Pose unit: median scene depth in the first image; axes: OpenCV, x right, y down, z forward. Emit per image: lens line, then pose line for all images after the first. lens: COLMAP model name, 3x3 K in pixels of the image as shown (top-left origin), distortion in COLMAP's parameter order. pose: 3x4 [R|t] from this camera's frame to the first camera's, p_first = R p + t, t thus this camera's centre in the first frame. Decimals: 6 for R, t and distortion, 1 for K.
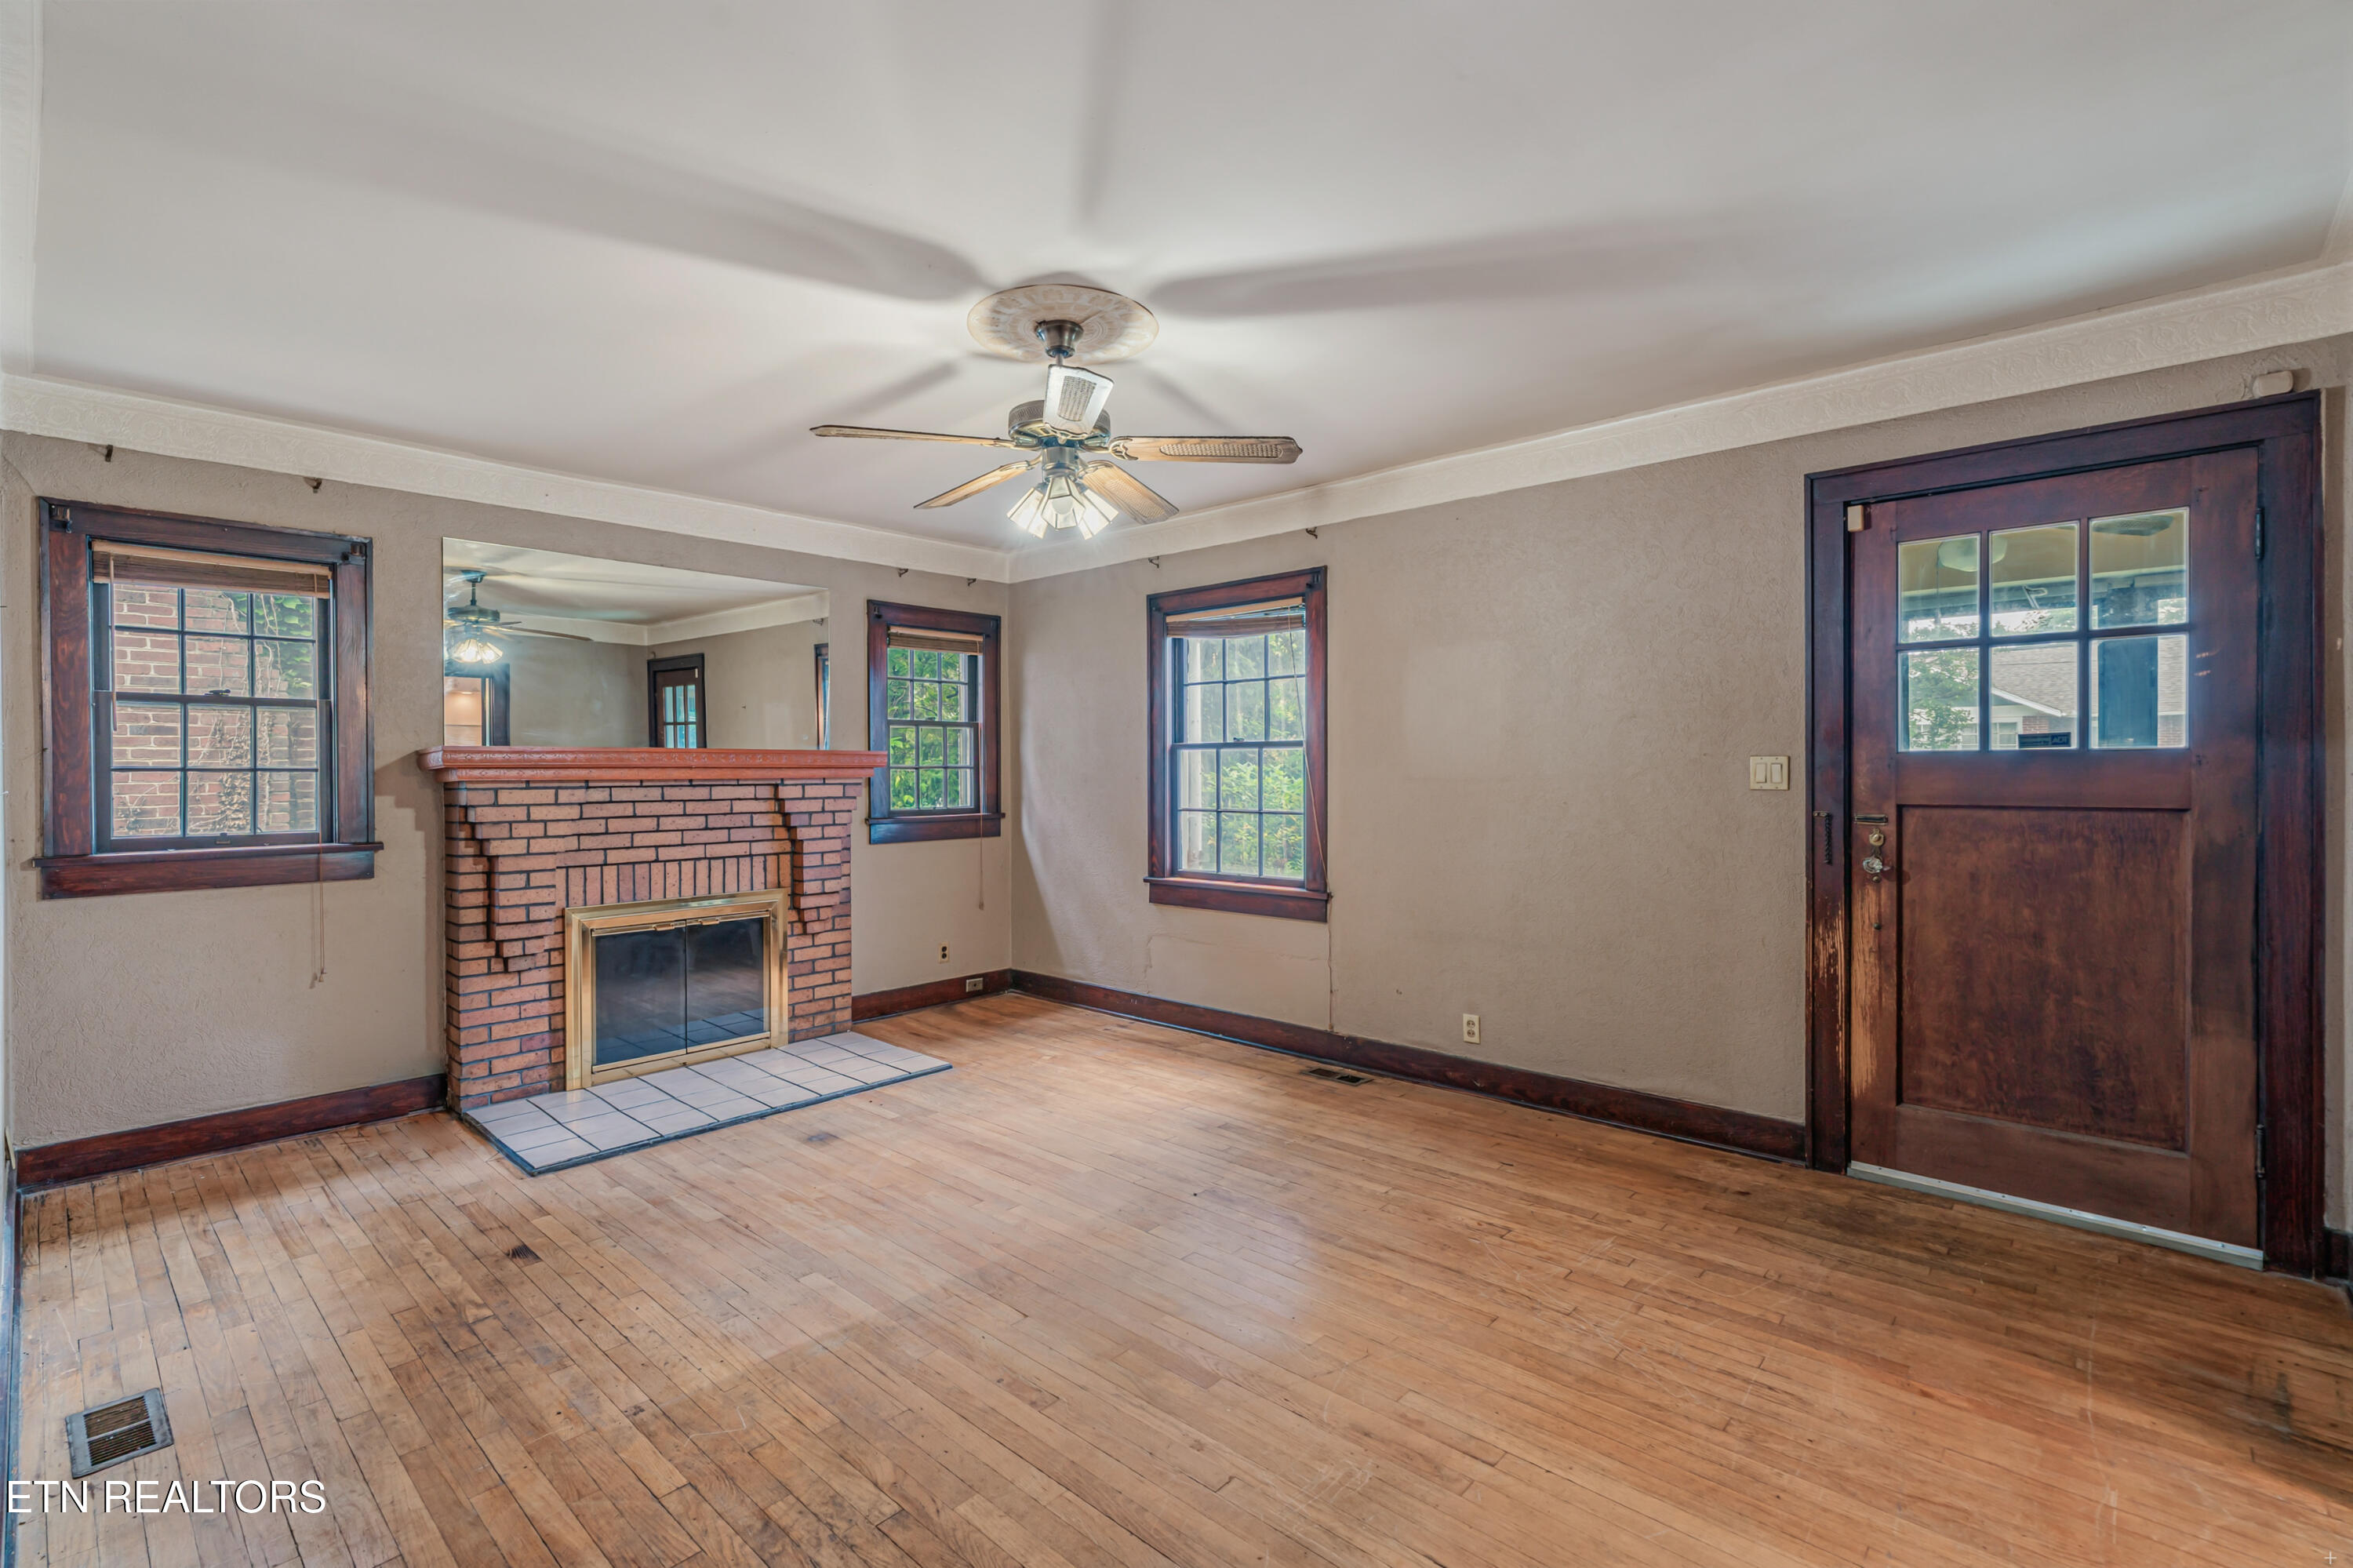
lens RADIAL K [[1077.7, 0, 1178.6], [0, 1077.7, 767.2], [0, 0, 1]] dist [0.000419, 0.000091]
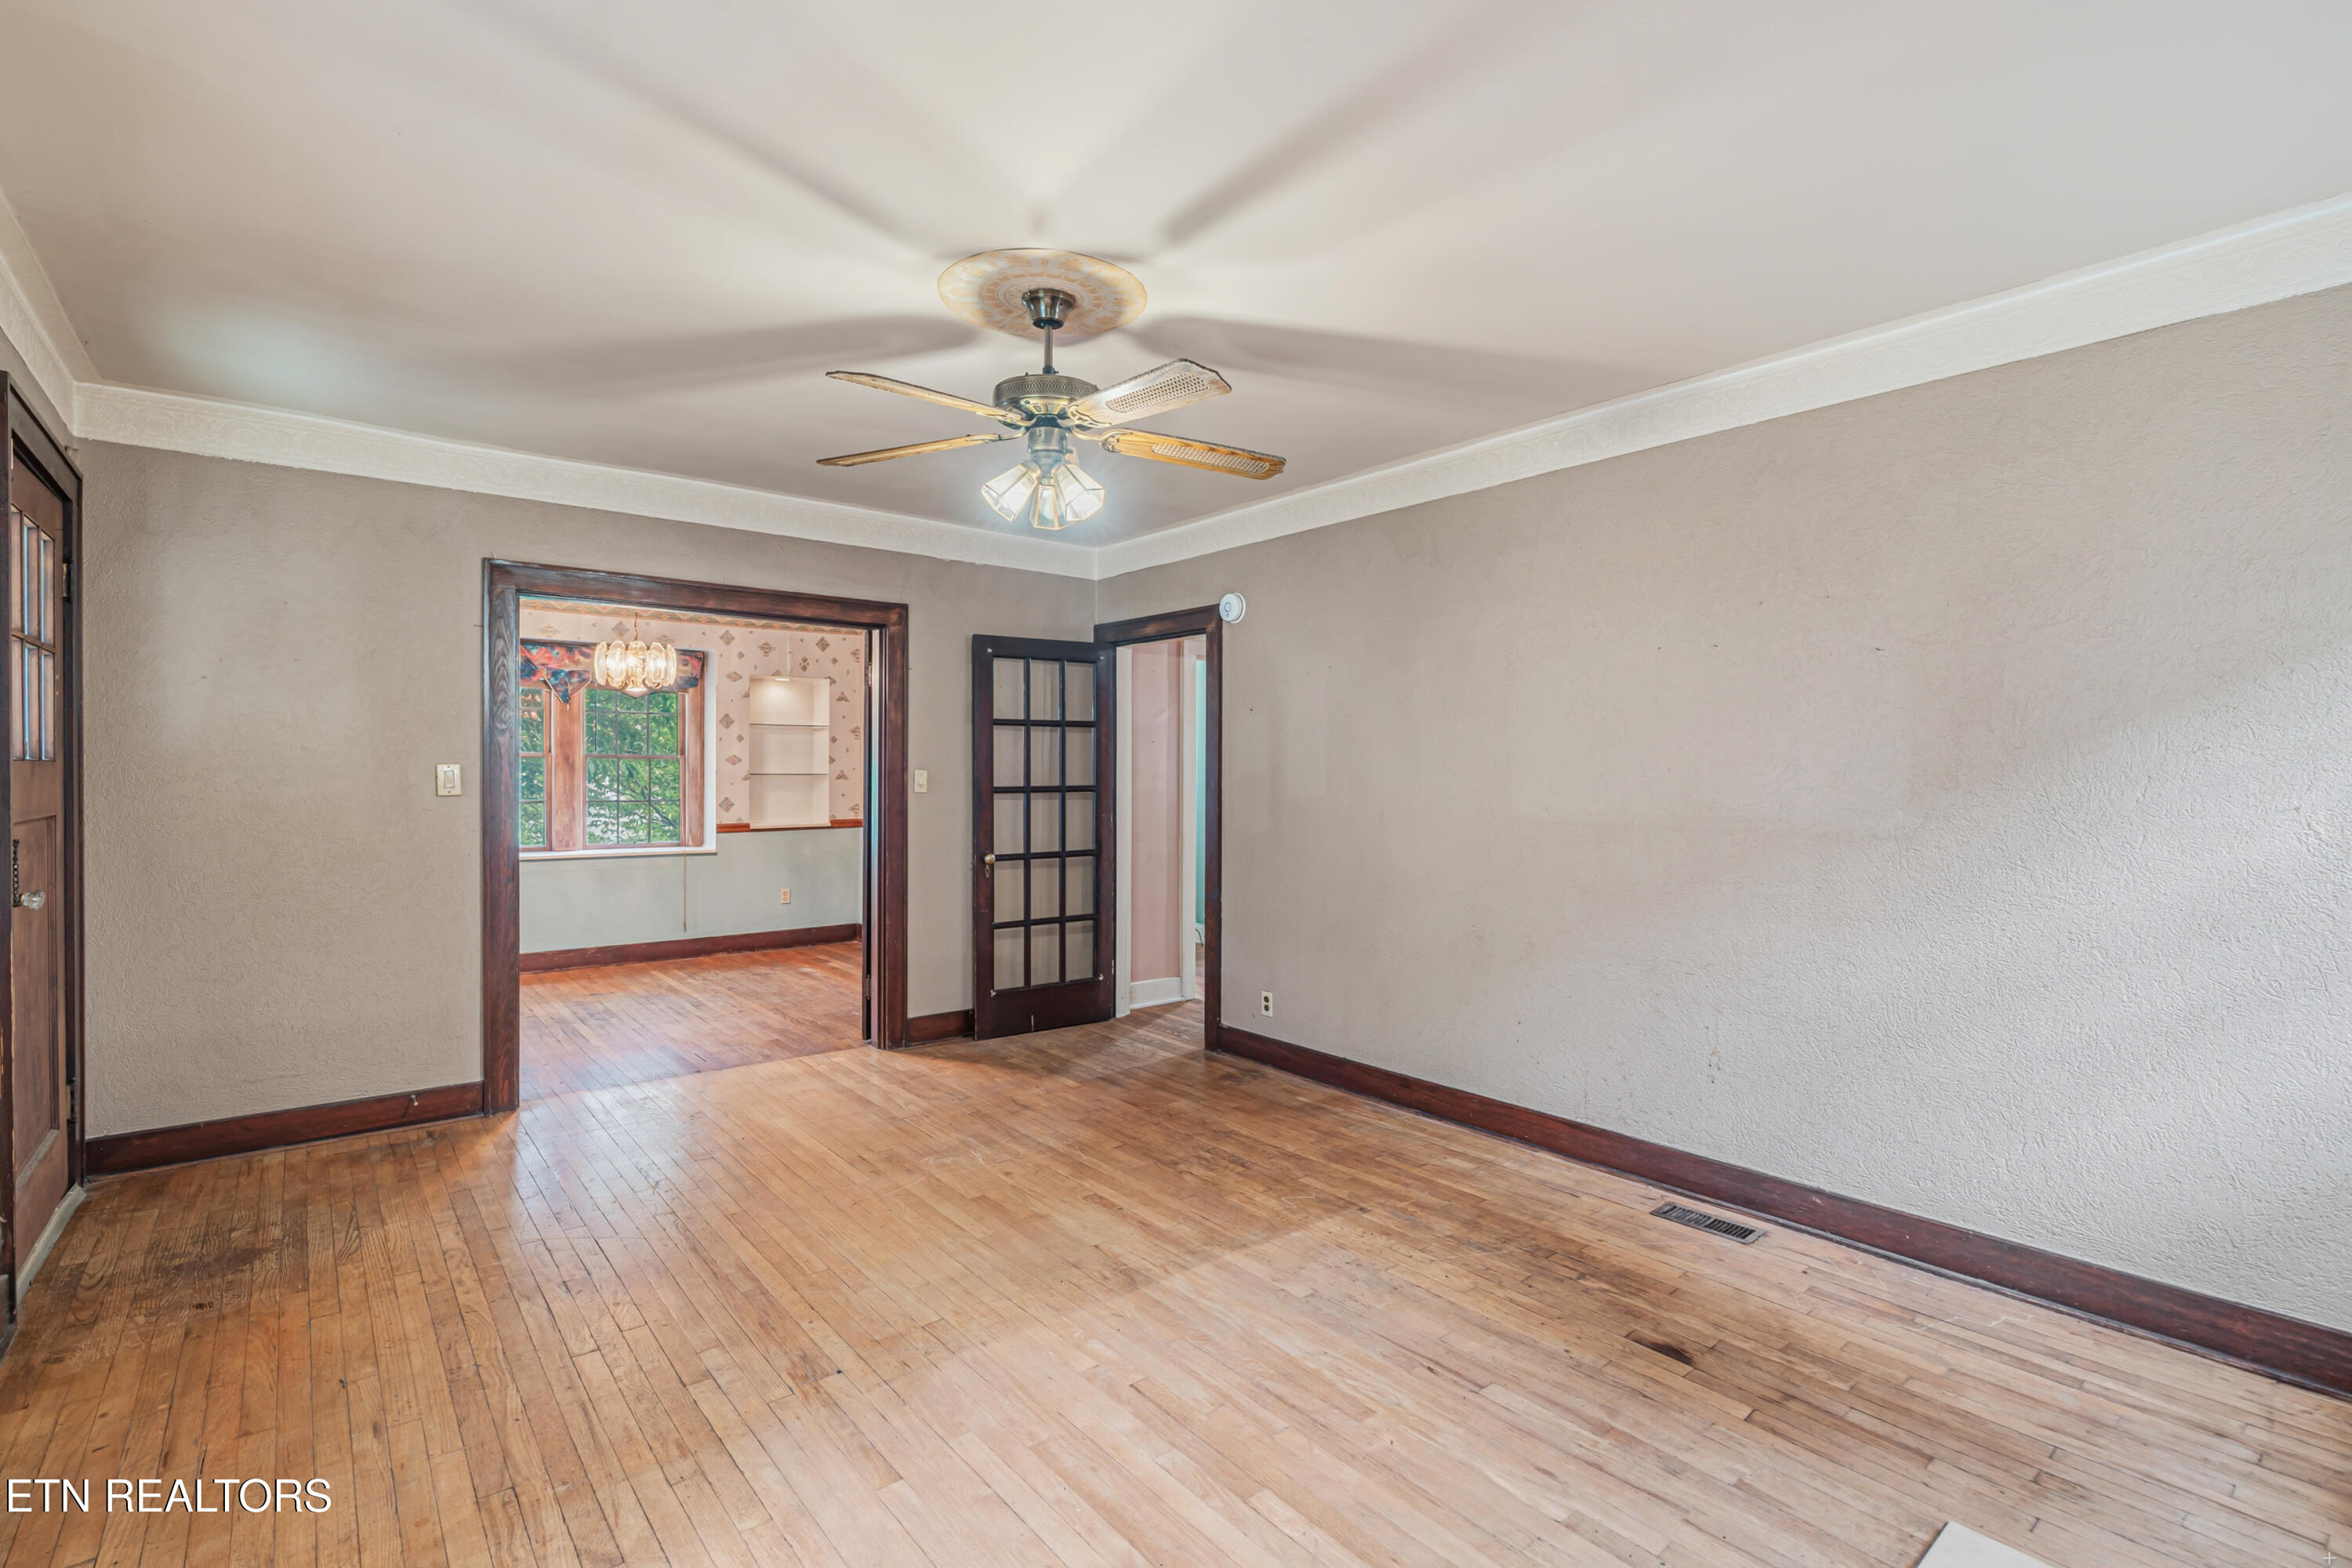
lens RADIAL K [[1077.2, 0, 1176.4], [0, 1077.2, 780.3], [0, 0, 1]] dist [0.000419, 0.000091]
pose [[-0.989827, 0.000526, 0.142272, -0.378116], [0.001682, 0.999967, 0.008004, -0.003616], [-0.142263, 0.008162, -0.989795, 2.048867]]
